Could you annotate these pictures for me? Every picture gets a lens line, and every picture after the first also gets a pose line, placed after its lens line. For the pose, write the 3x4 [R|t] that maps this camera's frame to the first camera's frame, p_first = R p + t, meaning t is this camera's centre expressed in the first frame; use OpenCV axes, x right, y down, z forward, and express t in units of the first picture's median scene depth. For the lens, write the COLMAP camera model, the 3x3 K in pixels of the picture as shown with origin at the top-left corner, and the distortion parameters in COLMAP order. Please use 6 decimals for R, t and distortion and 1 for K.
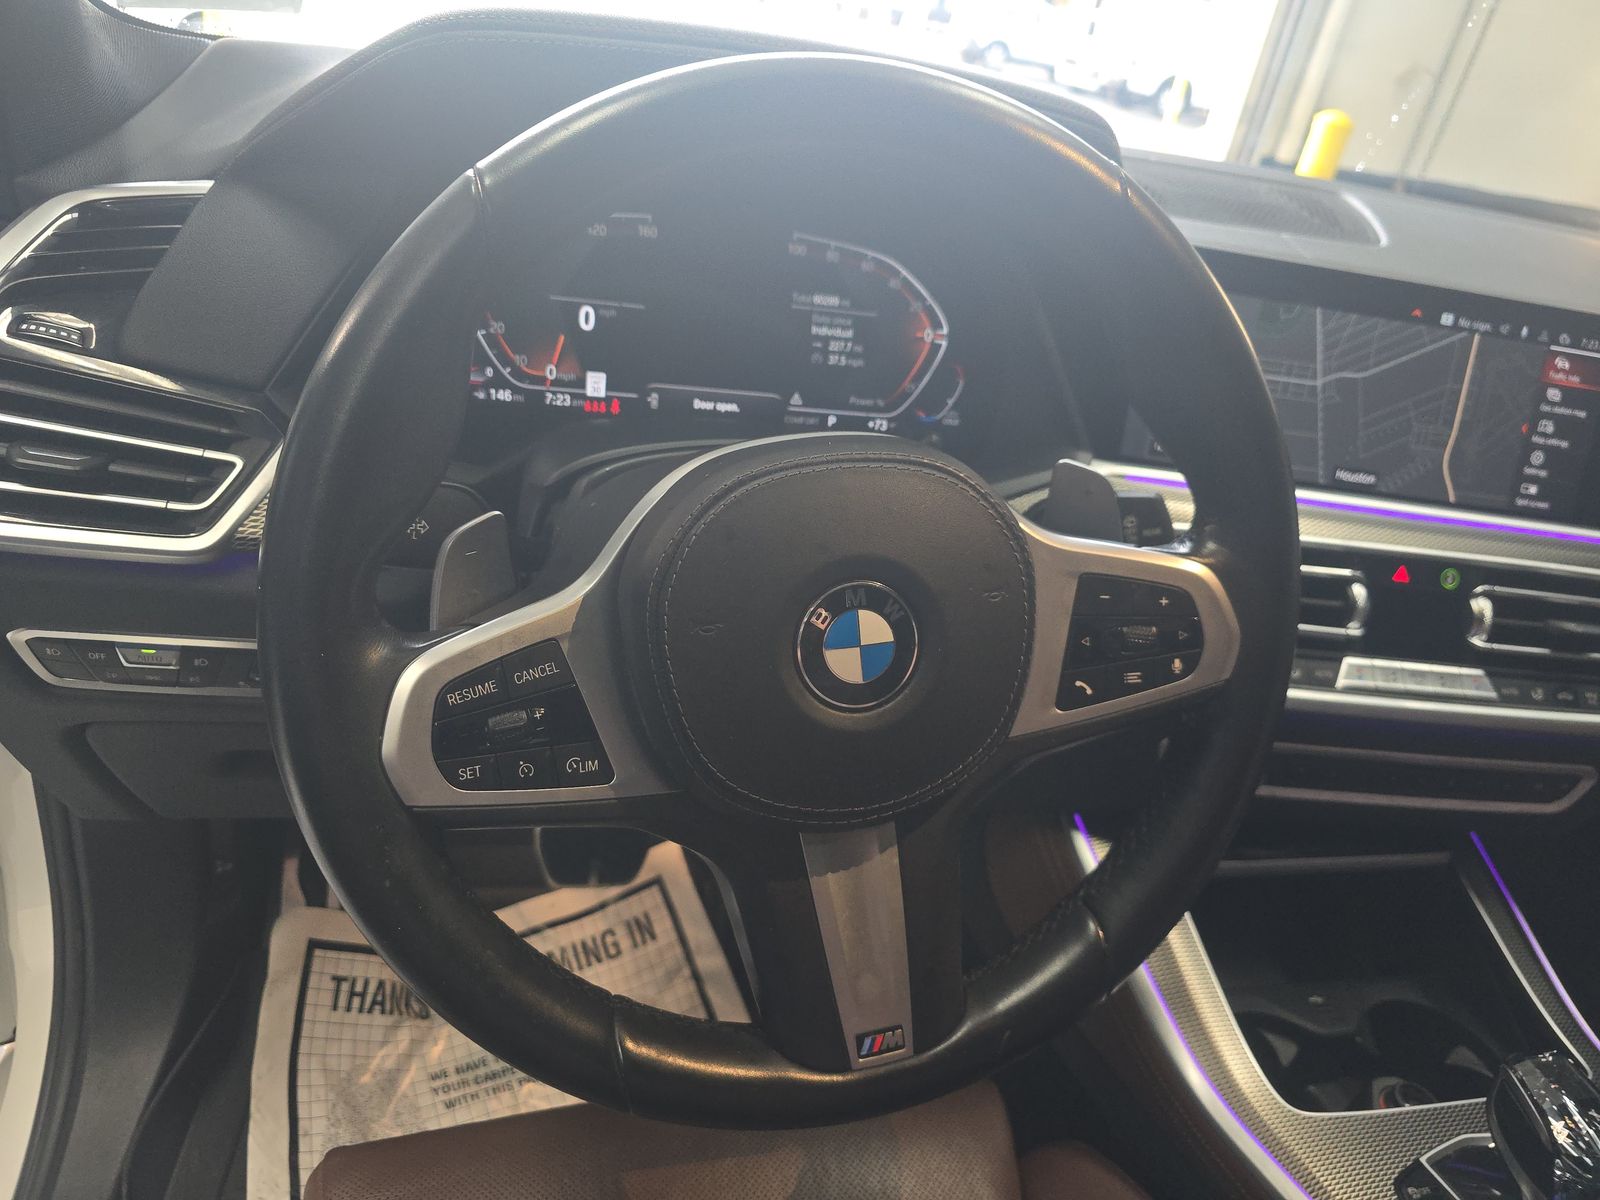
lens RADIAL K [[1077.9, 0, 808.4], [0, 1077.9, 597.4], [0, 0, 1]] dist [-0.003433, -0.003961]
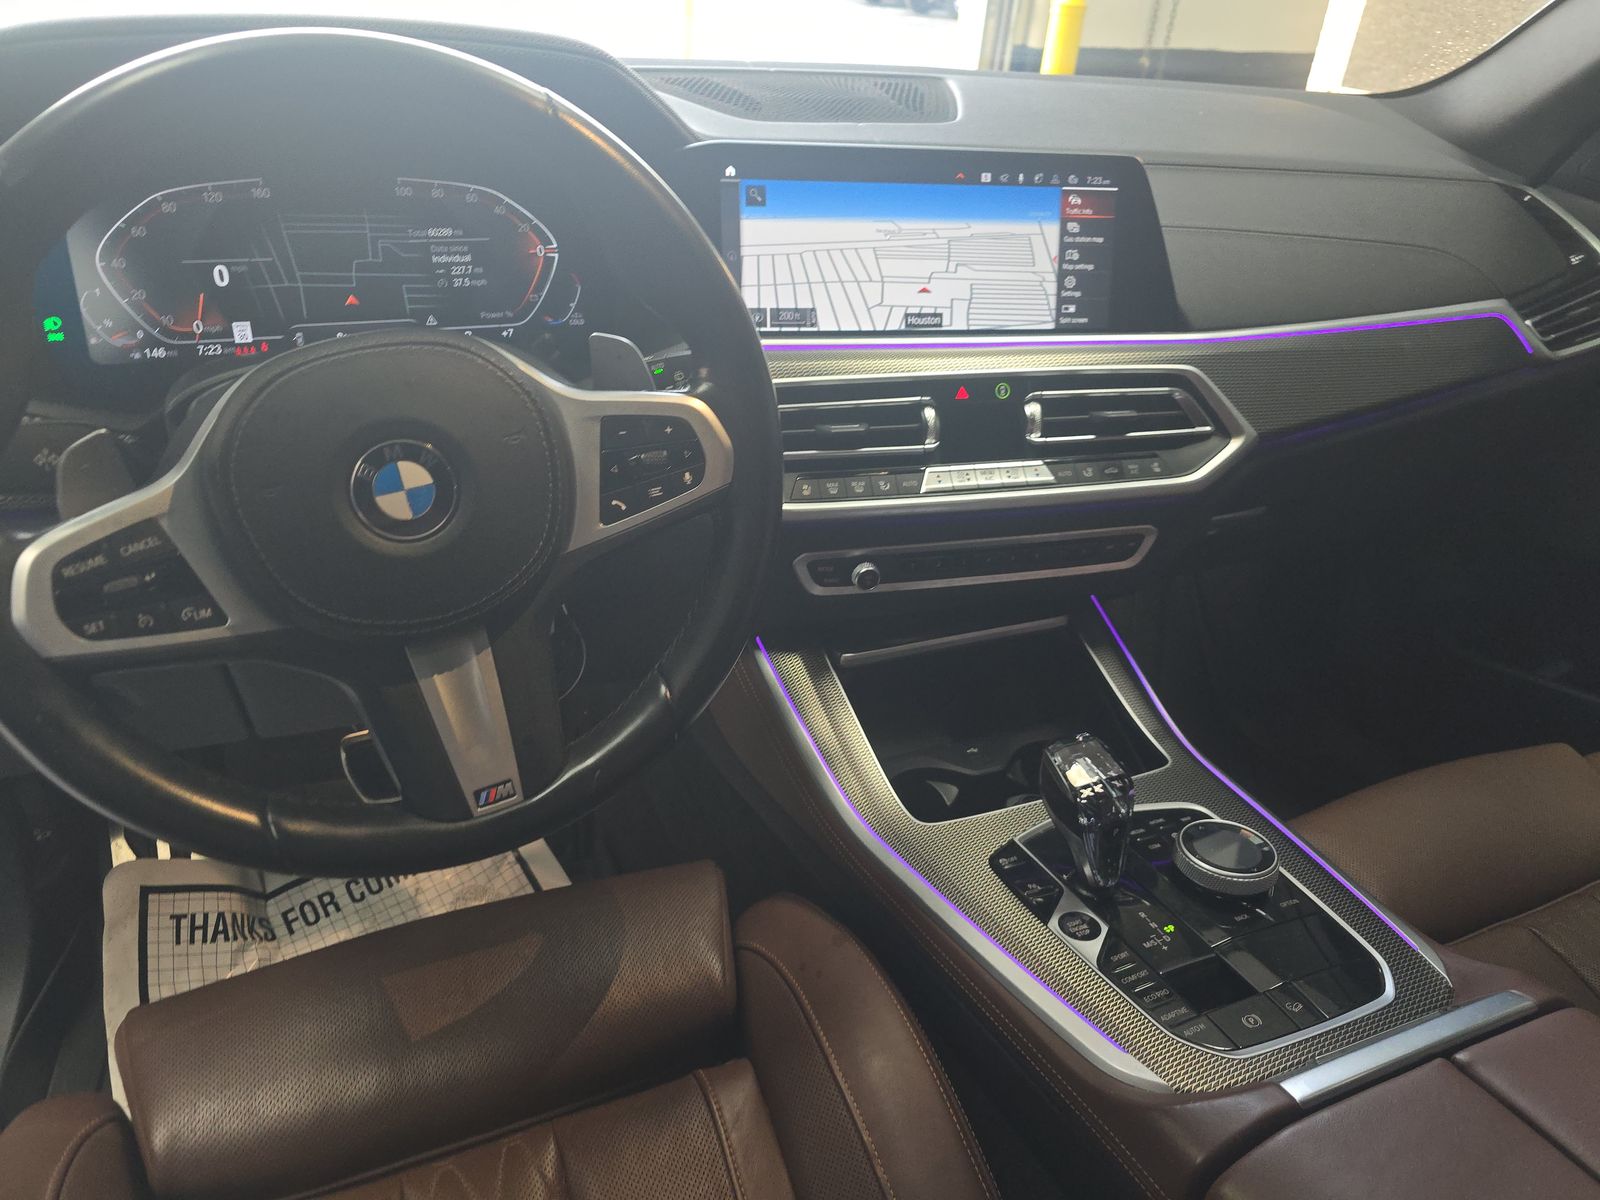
lens RADIAL K [[1072.2, 0, 800.0], [0, 1072.2, 600.0], [0, 0, 1]] dist [-0.006580, -0.000889]
pose [[0.982582, -0.166760, 0.082002, 0.237239], [0.161826, 0.984770, 0.063564, 0.104371], [-0.091353, -0.049187, 0.994603, -0.202992]]
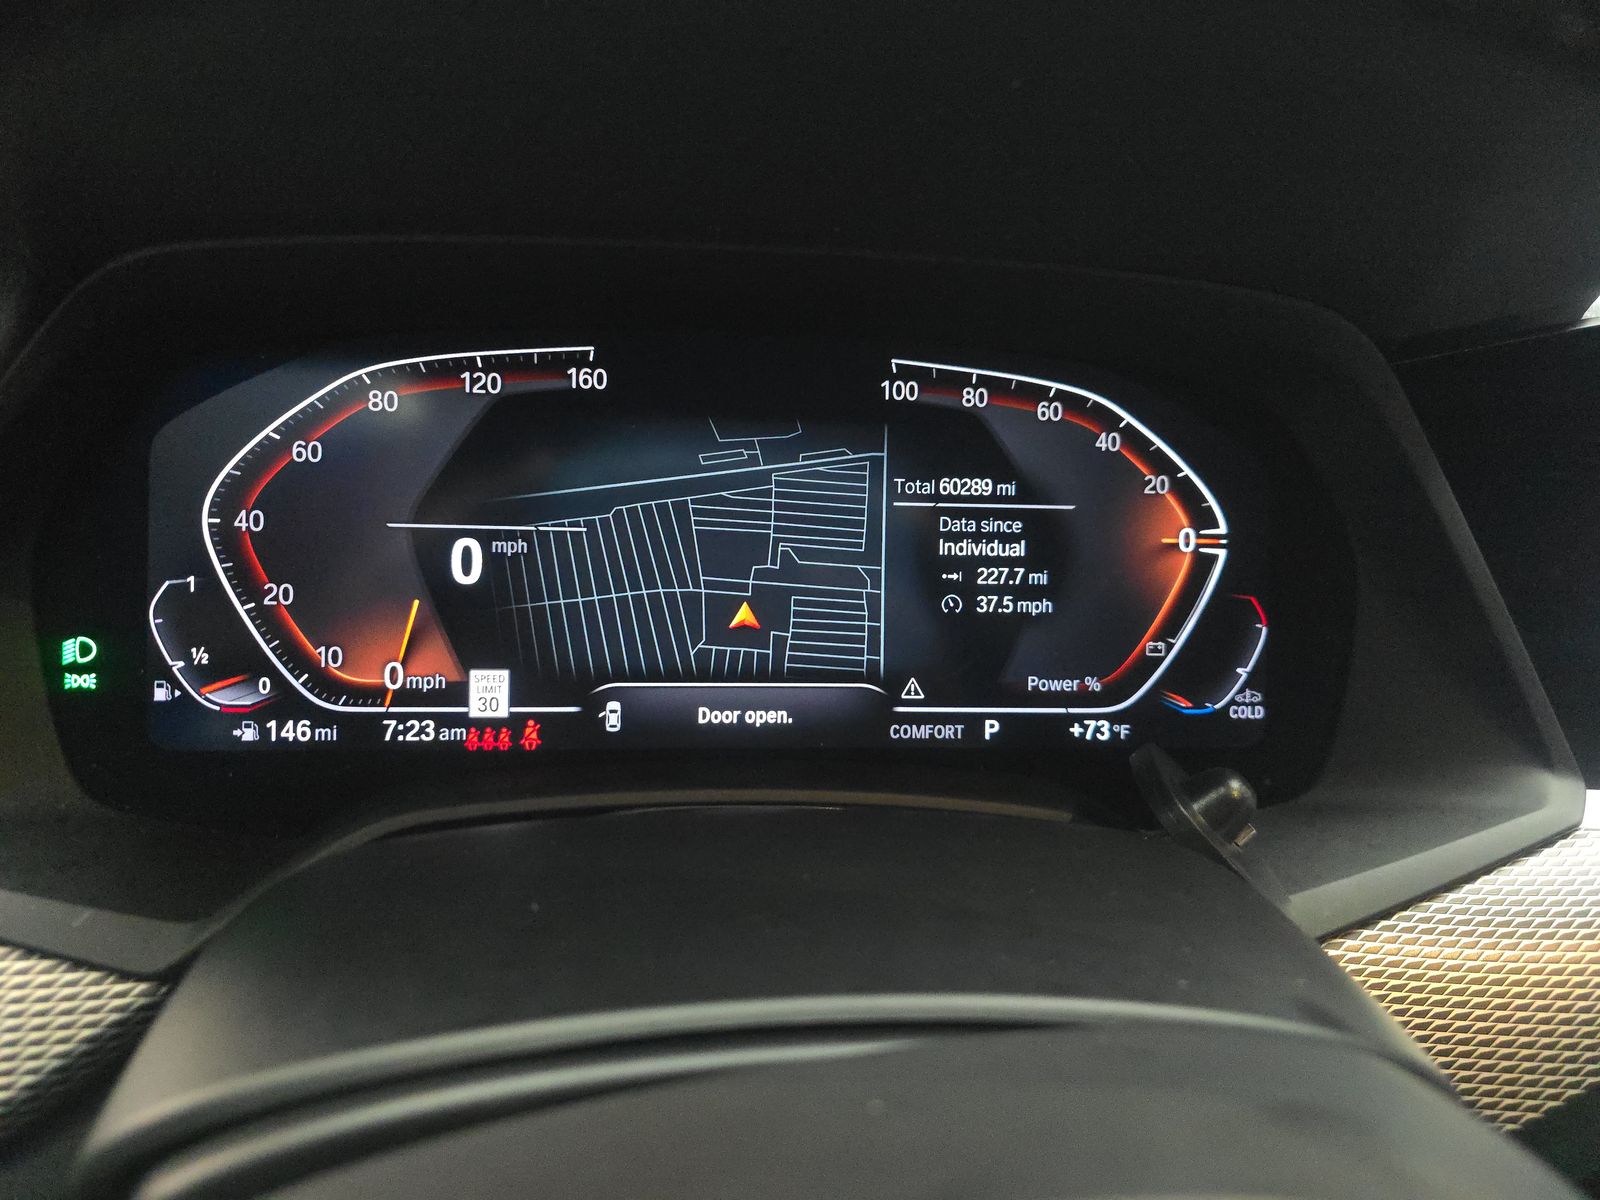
lens RADIAL K [[1077.4, 0, 781.9], [0, 1077.4, 598.0], [0, 0, 1]] dist [0.011074, -0.003592]
pose [[0.980910, -0.046640, -0.188787, 0.024598], [0.022454, 0.991484, -0.128278, -0.165948], [0.193163, 0.121590, 0.973604, 0.519158]]
